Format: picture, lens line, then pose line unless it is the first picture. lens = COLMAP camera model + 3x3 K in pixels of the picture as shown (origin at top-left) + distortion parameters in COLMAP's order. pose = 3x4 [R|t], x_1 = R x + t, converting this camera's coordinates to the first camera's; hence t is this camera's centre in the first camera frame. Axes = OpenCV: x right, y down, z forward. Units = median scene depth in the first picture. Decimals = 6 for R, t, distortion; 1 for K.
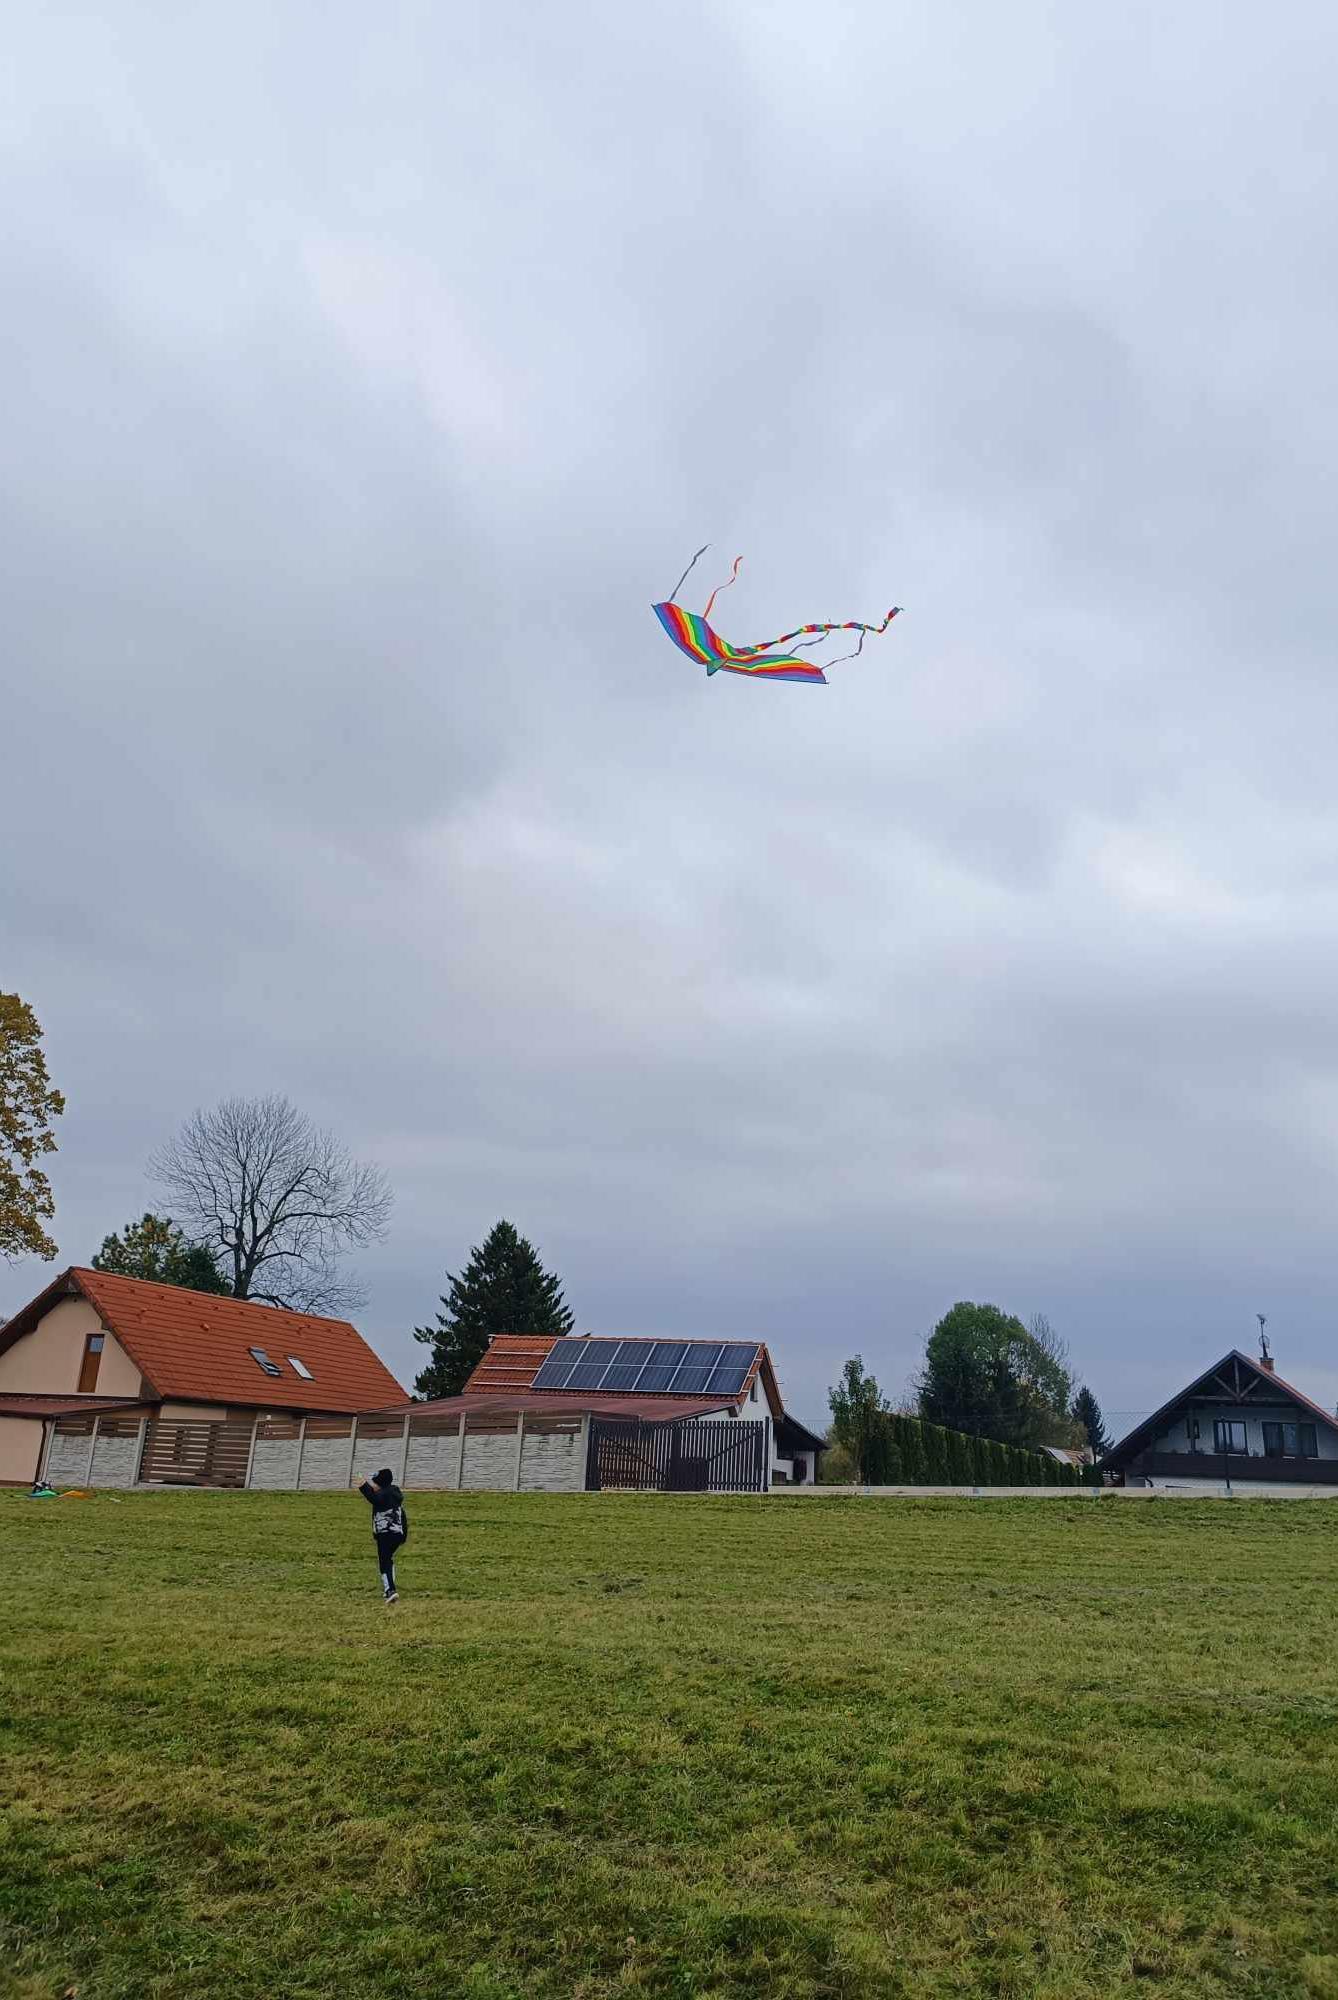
lens RADIAL K [[1445.7, 0, 666.4], [0, 1445.7, 985.7], [0, 0, 1]] dist [0.030622, -0.013851]
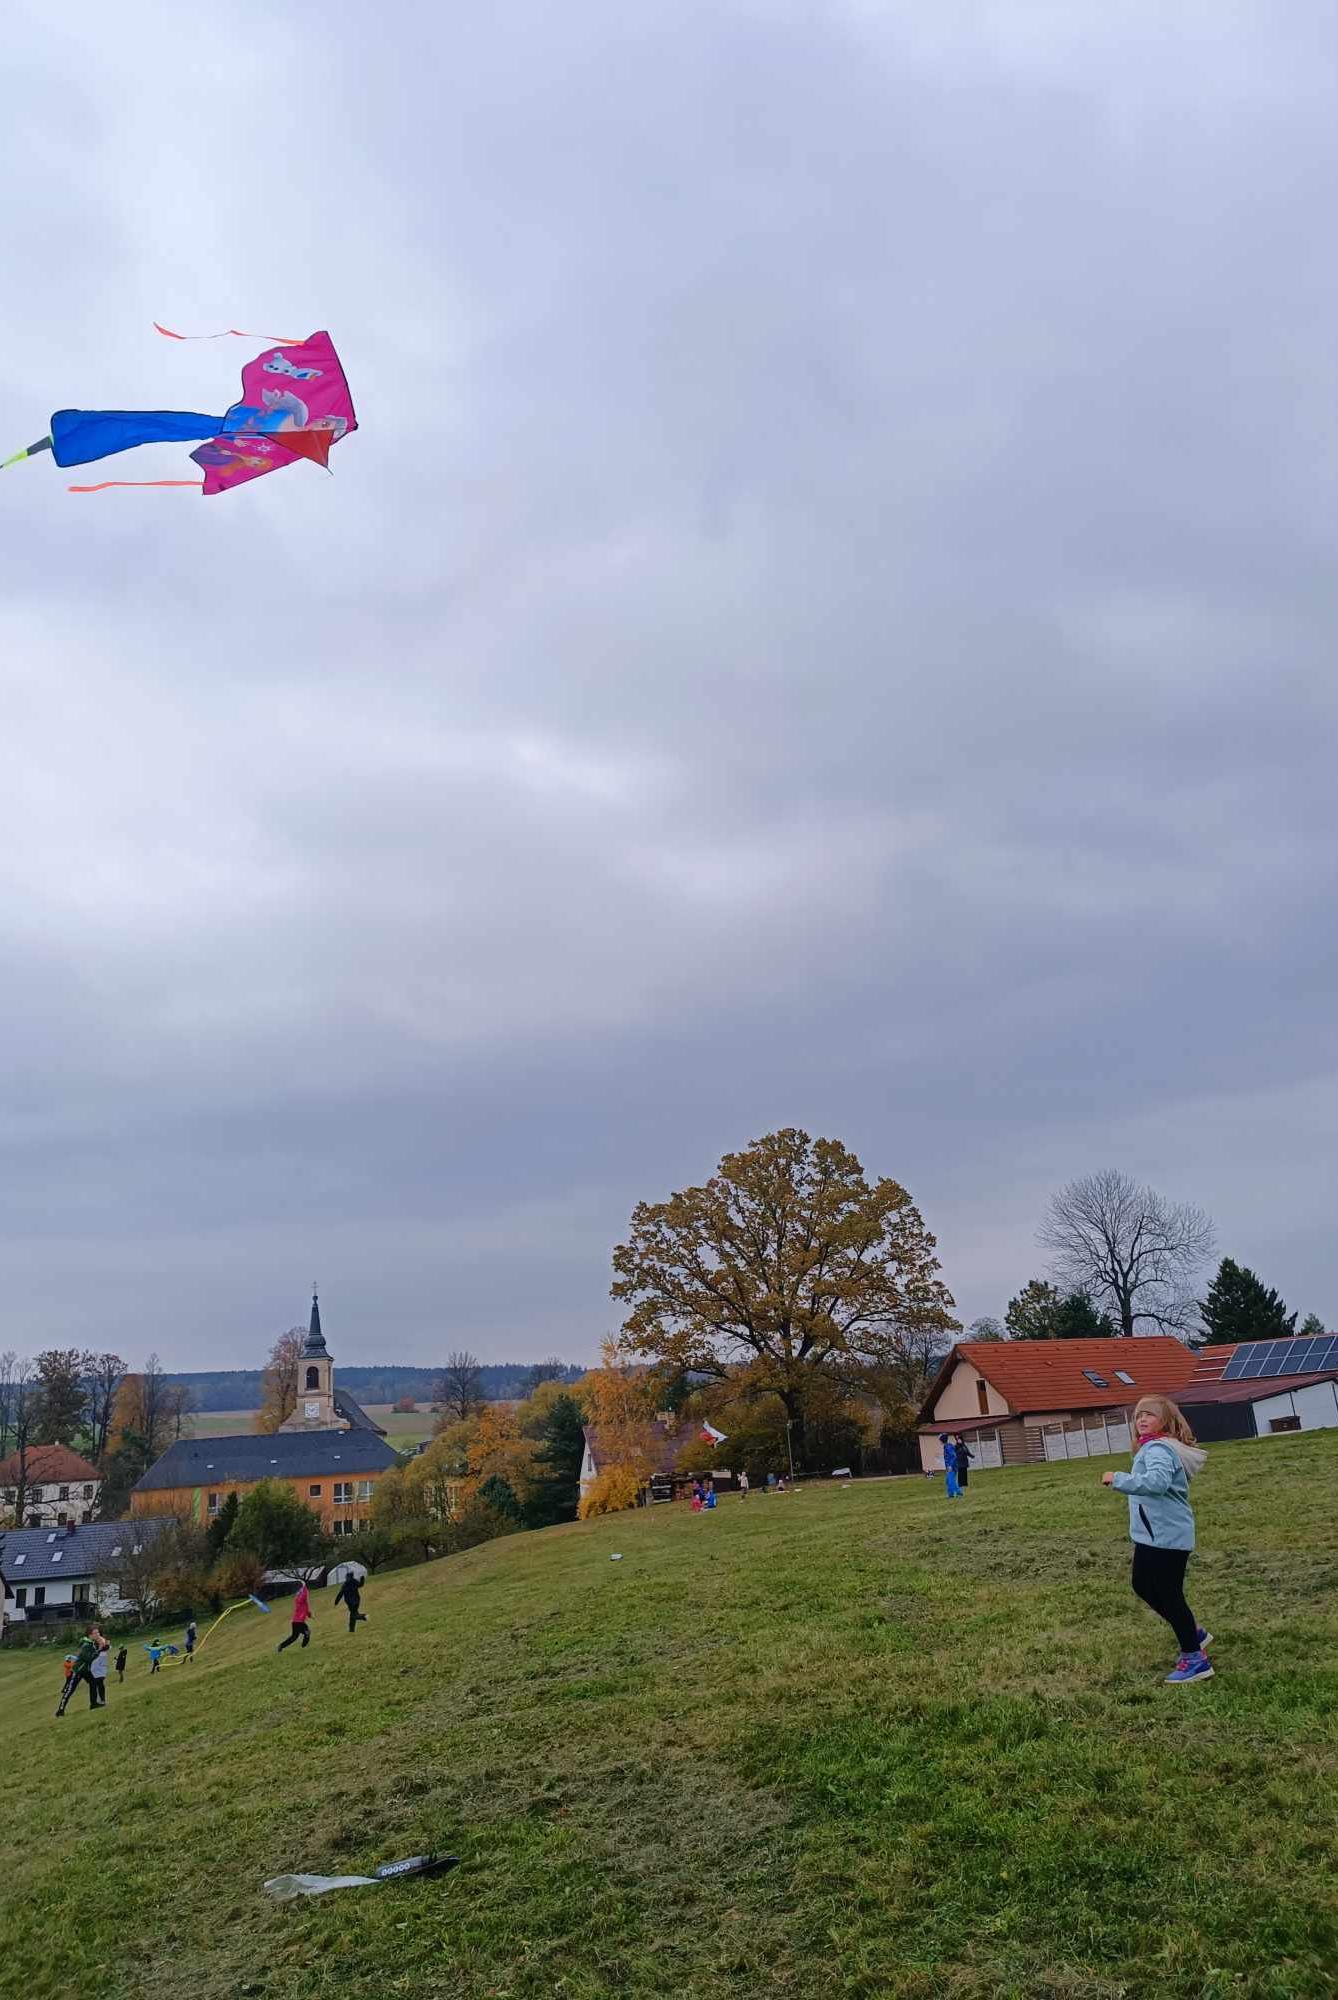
lens RADIAL K [[1445.7, 0, 665.2], [0, 1445.7, 1019.7], [0, 0, 1]] dist [0.030622, -0.013851]
pose [[0.744285, -0.291237, -0.601016, 0.407014], [0.315881, 0.946400, -0.067422, -0.138261], [0.588437, -0.139669, 0.796388, -0.433954]]
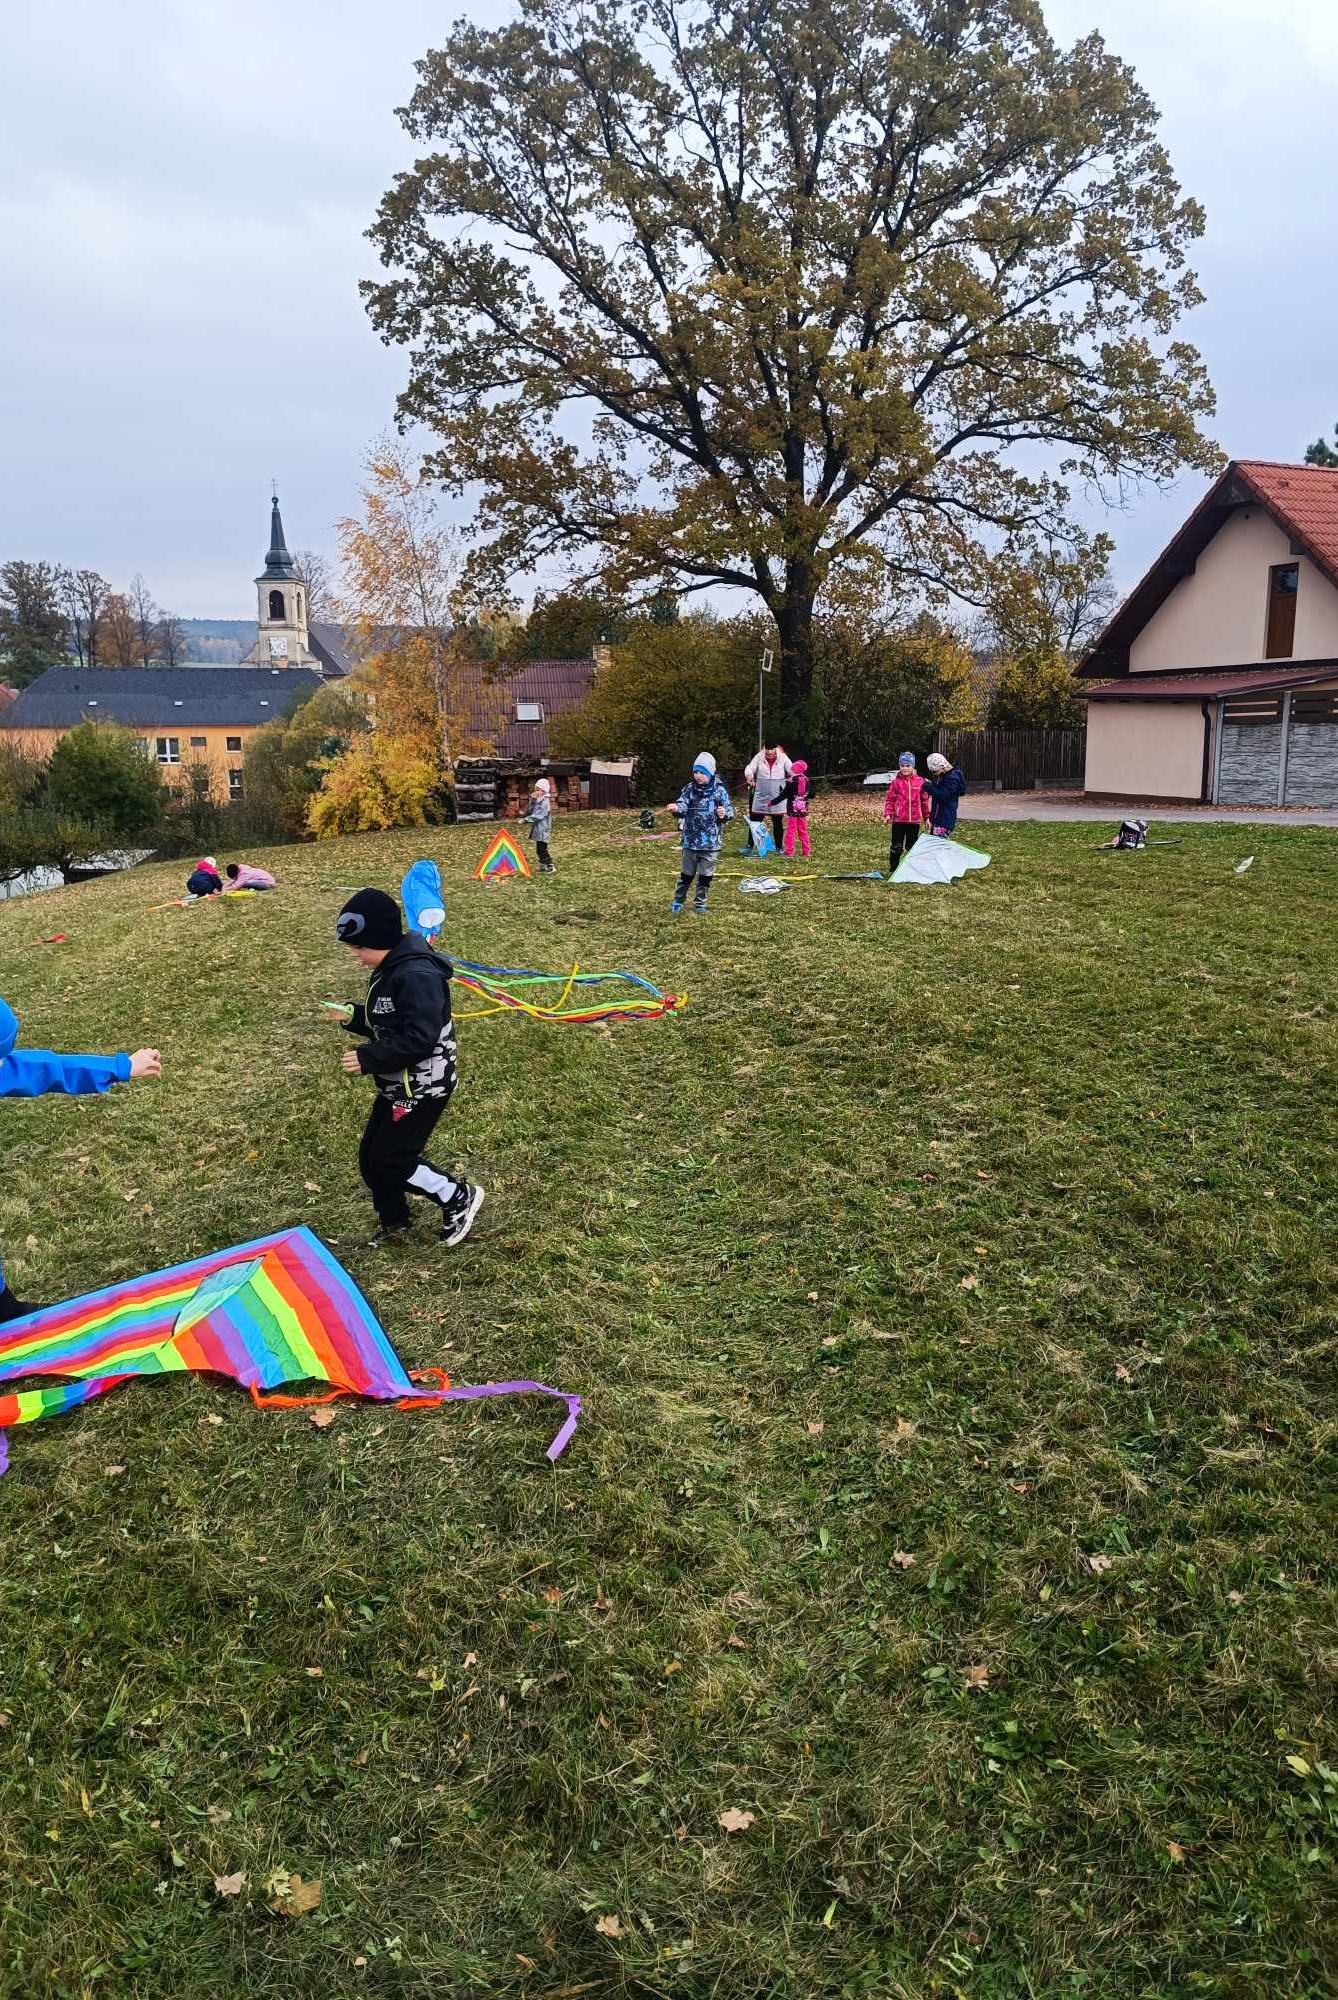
lens RADIAL K [[1445.7, 0, 680.9], [0, 1445.7, 989.9], [0, 0, 1]] dist [0.030622, -0.013851]
pose [[0.700412, 0.064358, -0.710831, -0.103969], [0.273049, 0.896005, 0.350170, 0.098640], [0.659445, -0.439355, 0.610000, 0.321962]]
